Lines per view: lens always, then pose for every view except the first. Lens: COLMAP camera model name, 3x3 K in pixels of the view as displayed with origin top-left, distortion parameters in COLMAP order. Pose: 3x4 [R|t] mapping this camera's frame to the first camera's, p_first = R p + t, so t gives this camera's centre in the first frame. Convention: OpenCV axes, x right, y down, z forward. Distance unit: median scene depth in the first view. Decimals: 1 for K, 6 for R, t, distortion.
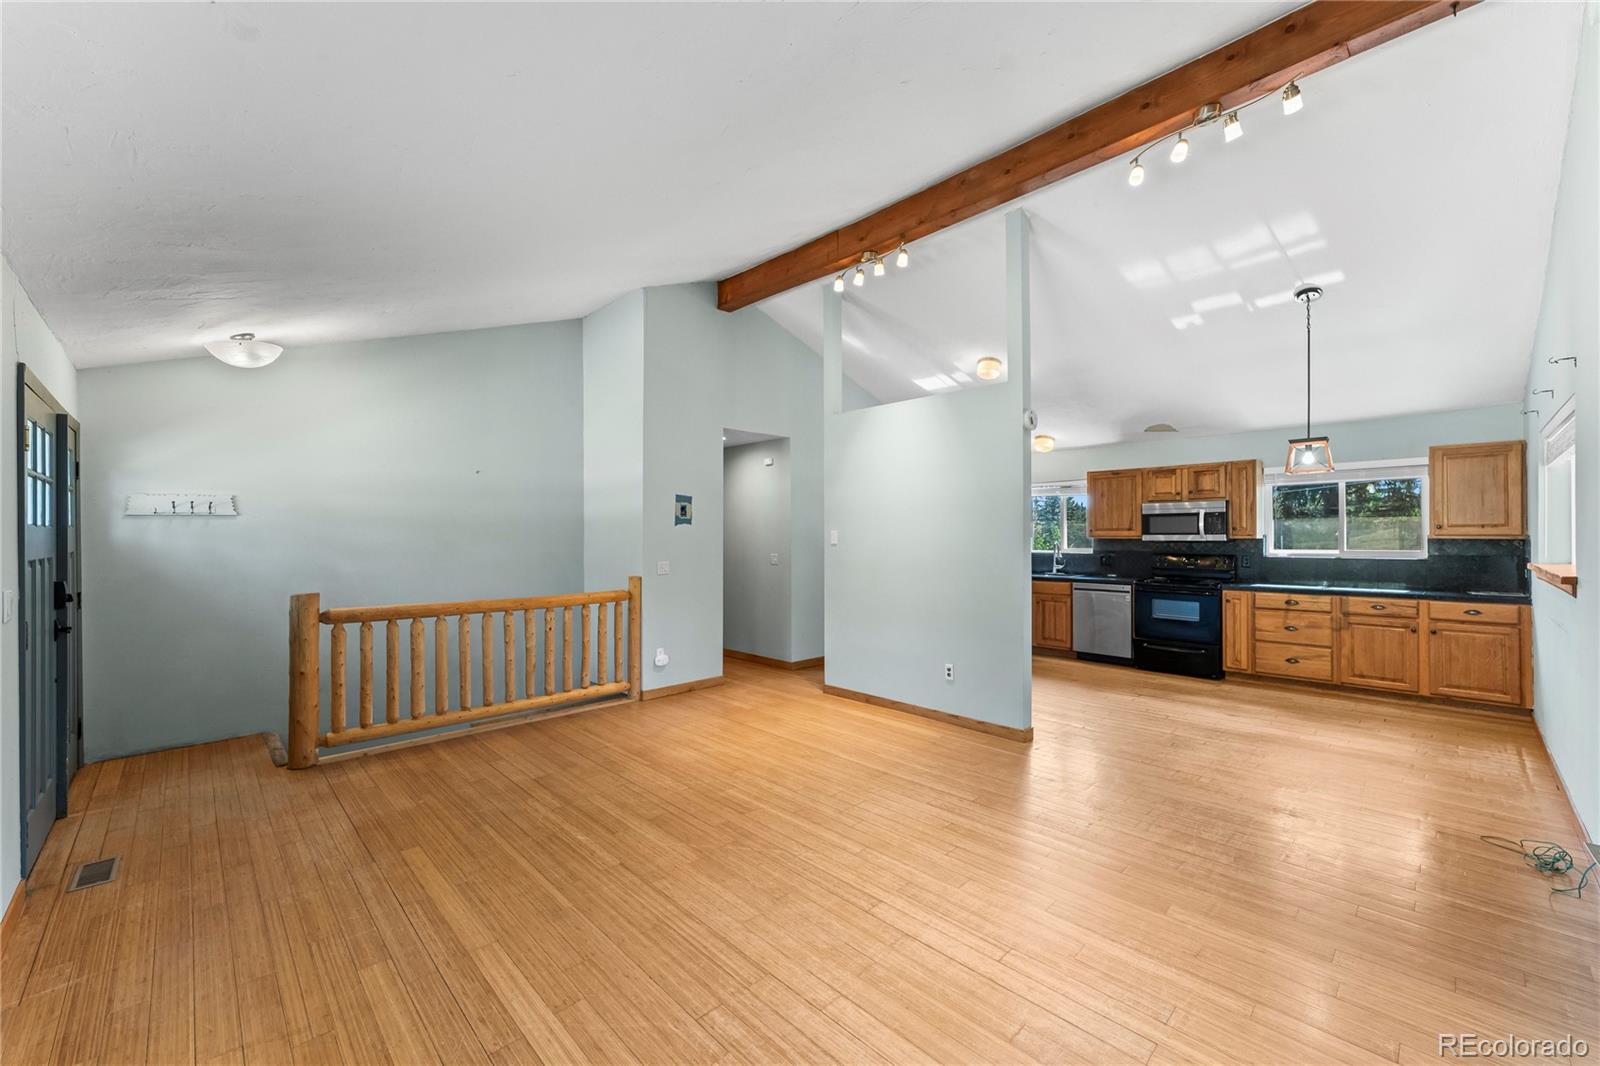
lens RADIAL K [[644.5, 0, 815.2], [0, 644.5, 537.9], [0, 0, 1]] dist [-0.003053, 0.000130]
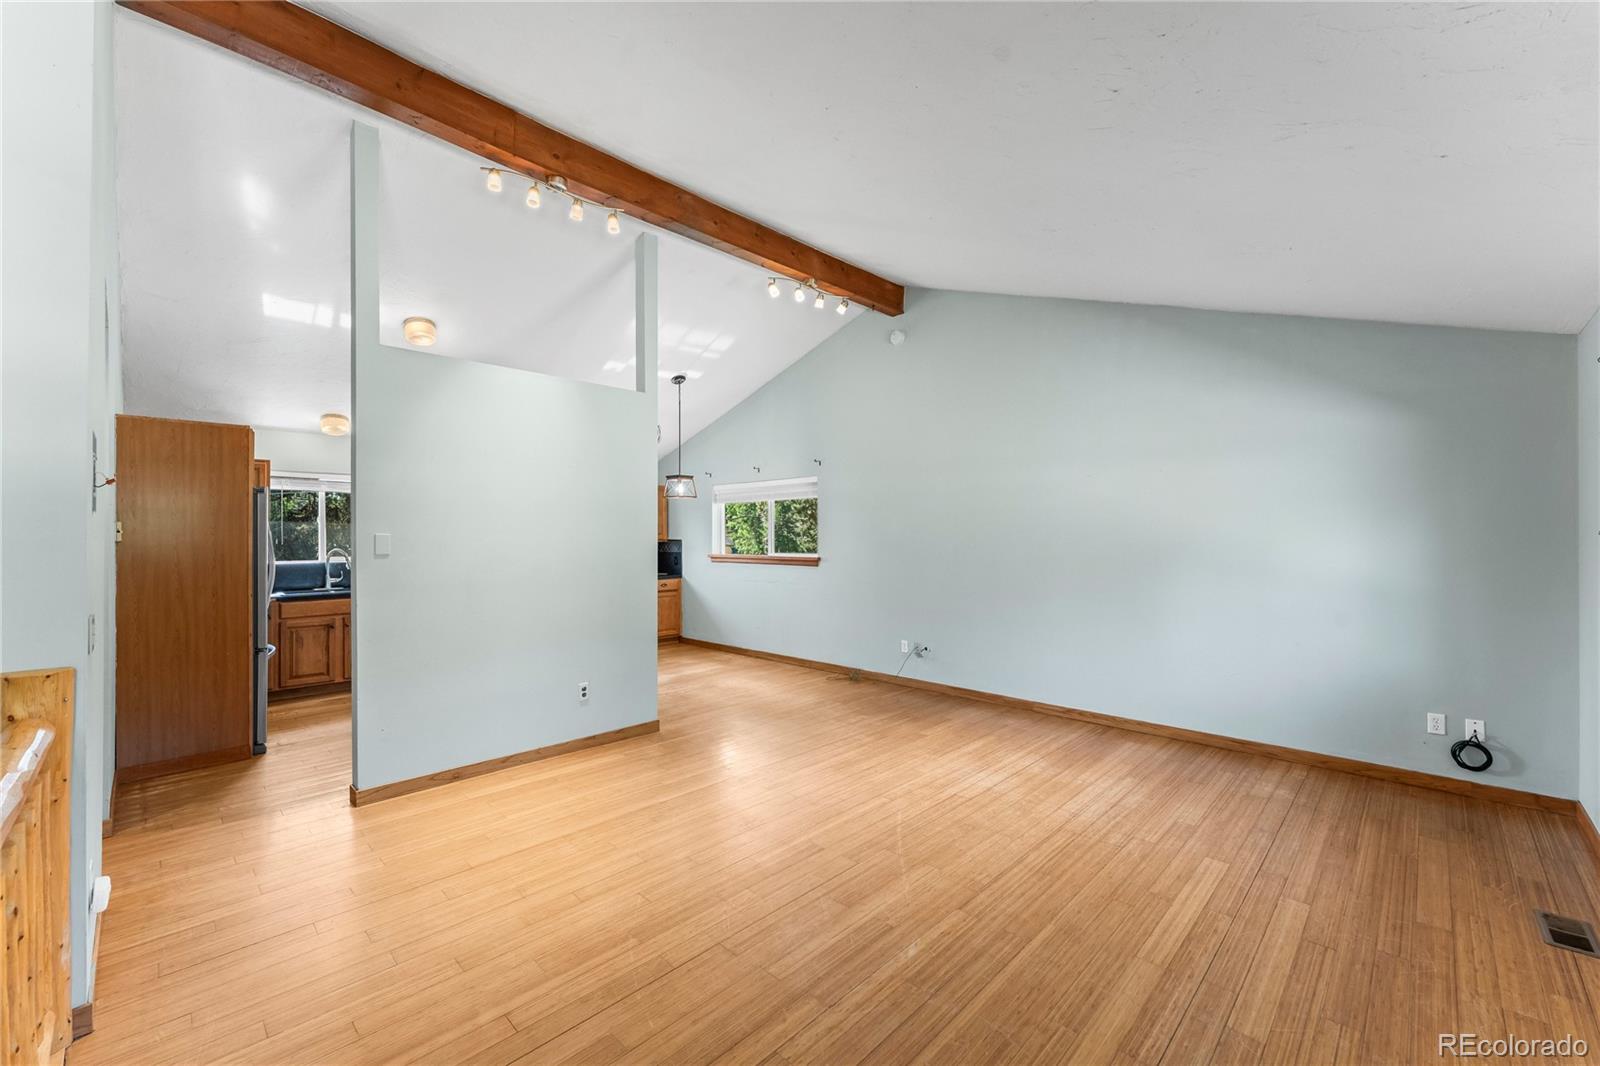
lens RADIAL K [[644.5, 0, 782.3], [0, 644.5, 538.4], [0, 0, 1]] dist [-0.003053, 0.000130]
pose [[-0.006364, 0.001714, 0.999978, -0.663376], [0.008571, 0.999962, -0.001660, -0.001808], [-0.999943, 0.008560, -0.006378, 0.696392]]
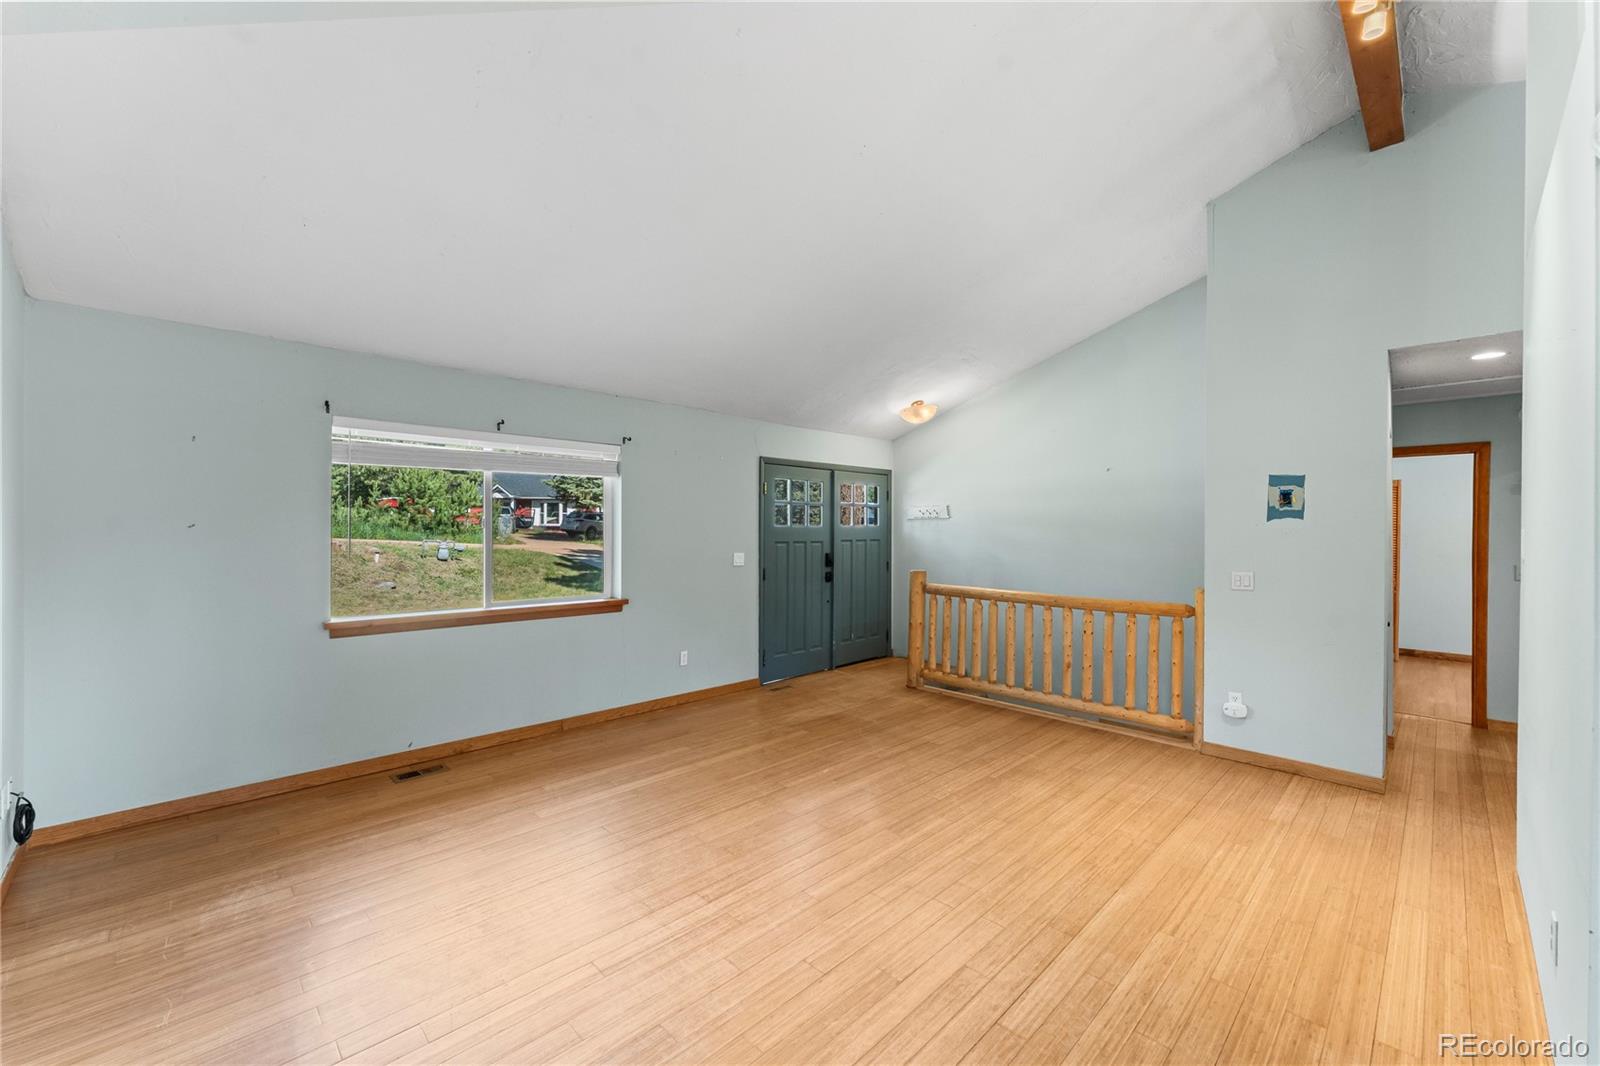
lens RADIAL K [[644.5, 0, 771.3], [0, 644.5, 535.6], [0, 0, 1]] dist [-0.003053, 0.000130]
pose [[-0.040331, 0.012256, -0.999111, 0.547927], [-0.009869, 0.999871, 0.012664, -0.007688], [0.999138, 0.010371, -0.040205, 0.569515]]
